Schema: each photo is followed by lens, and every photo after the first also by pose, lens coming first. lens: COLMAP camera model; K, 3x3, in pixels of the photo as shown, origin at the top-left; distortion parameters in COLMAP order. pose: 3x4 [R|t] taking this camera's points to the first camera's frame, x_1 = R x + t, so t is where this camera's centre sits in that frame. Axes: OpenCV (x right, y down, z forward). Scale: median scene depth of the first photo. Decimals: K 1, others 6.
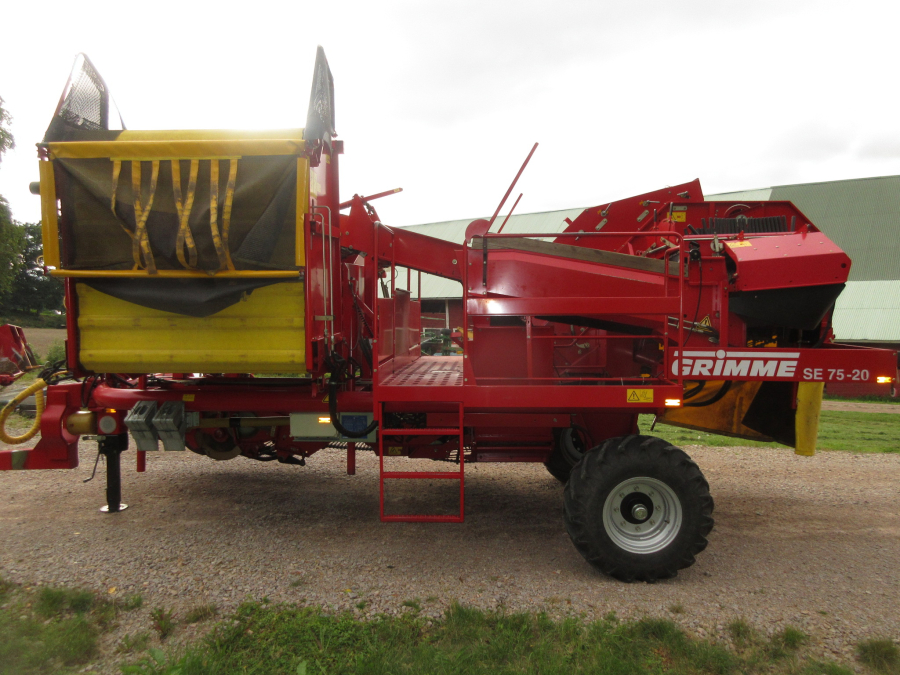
lens RADIAL K [[661.8, 0, 446.1], [0, 661.8, 326.3], [0, 0, 1]] dist [0.015781, 0.008078]
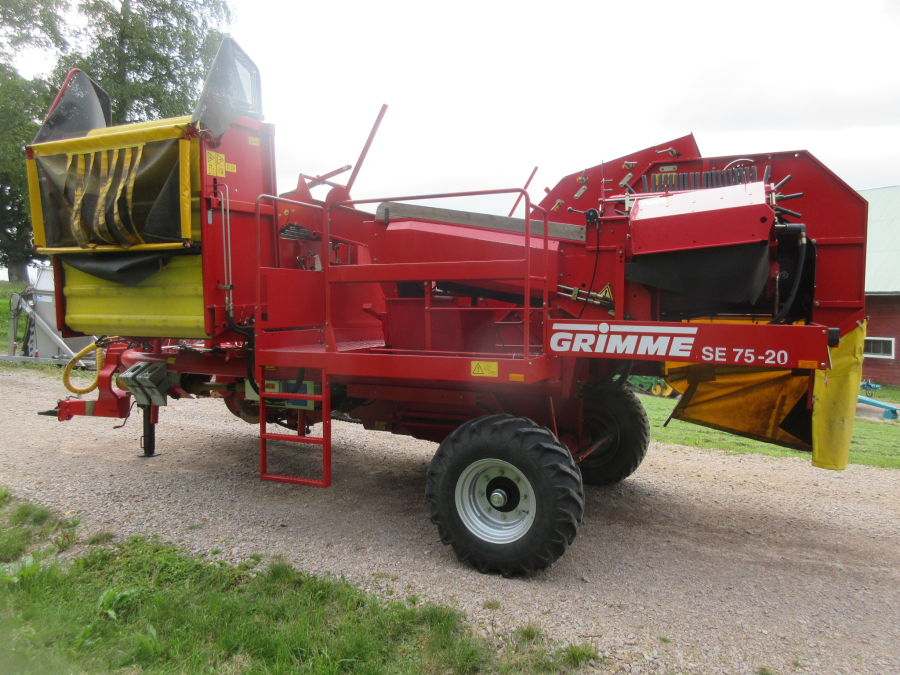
lens RADIAL K [[657.8, 0, 447.9], [0, 657.8, 326.2], [0, 0, 1]] dist [0.028845, -0.000870]
pose [[0.928324, 0.017736, -0.371349, 0.545884], [-0.018417, 0.999829, 0.001714, 0.042039], [0.371316, 0.005248, 0.928492, 0.127580]]
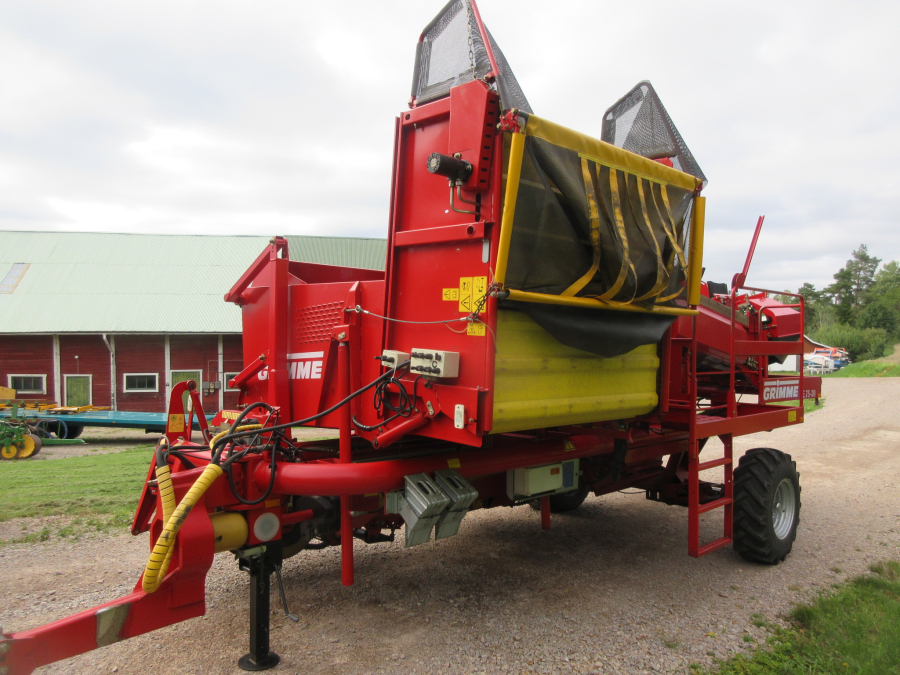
lens RADIAL K [[667.9, 0, 448.4], [0, 667.9, 329.1], [0, 0, 1]] dist [0.015604, 0.003963]
pose [[0.686577, 0.028199, 0.726510, -1.079541], [0.010115, 0.998780, -0.048325, -0.010097], [-0.726987, 0.040527, 0.685454, 0.538127]]
